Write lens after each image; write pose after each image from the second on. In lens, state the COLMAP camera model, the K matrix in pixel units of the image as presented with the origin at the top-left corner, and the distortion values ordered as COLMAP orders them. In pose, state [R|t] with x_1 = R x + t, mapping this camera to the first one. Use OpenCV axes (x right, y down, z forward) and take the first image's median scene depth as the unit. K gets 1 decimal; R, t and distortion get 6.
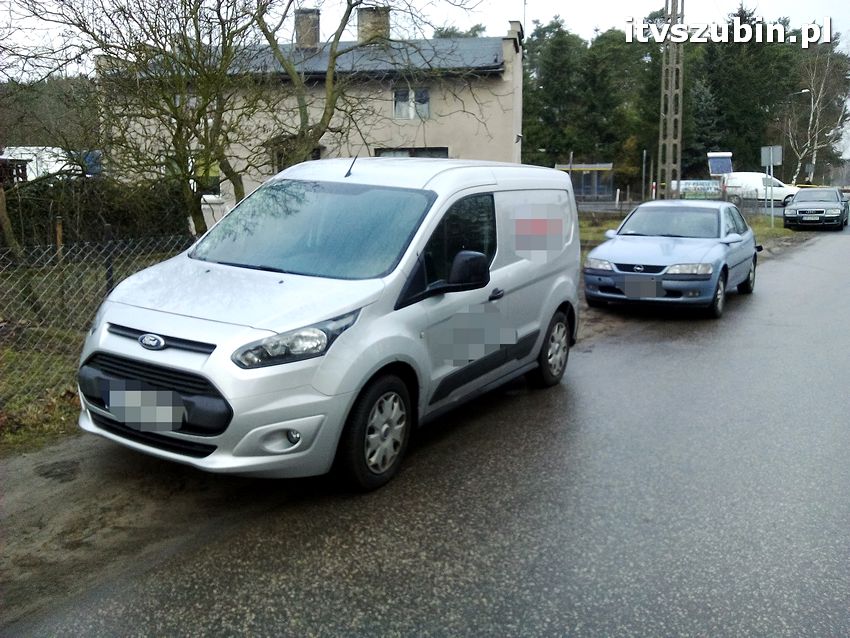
lens RADIAL K [[929.3, 0, 422.6], [0, 929.3, 318.0], [0, 0, 1]] dist [0.003941, 0.000000]
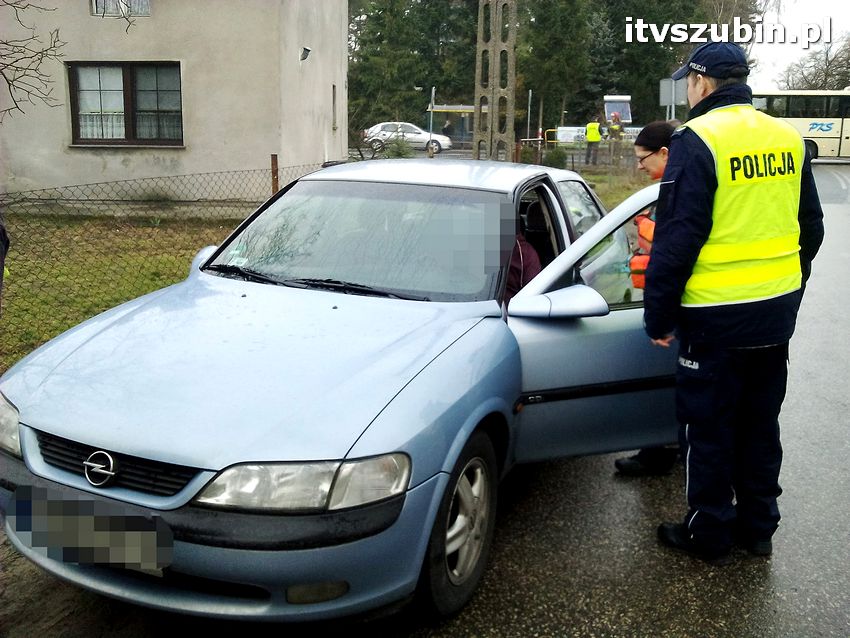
lens RADIAL K [[929.3, 0, 426.9], [0, 929.3, 319.7], [0, 0, 1]] dist [0.003941, 0.000000]
pose [[0.994763, -0.002963, 0.102163, 0.048945], [-0.003147, 0.998218, 0.059588, -0.017508], [-0.102157, -0.059598, 0.992981, 0.129215]]
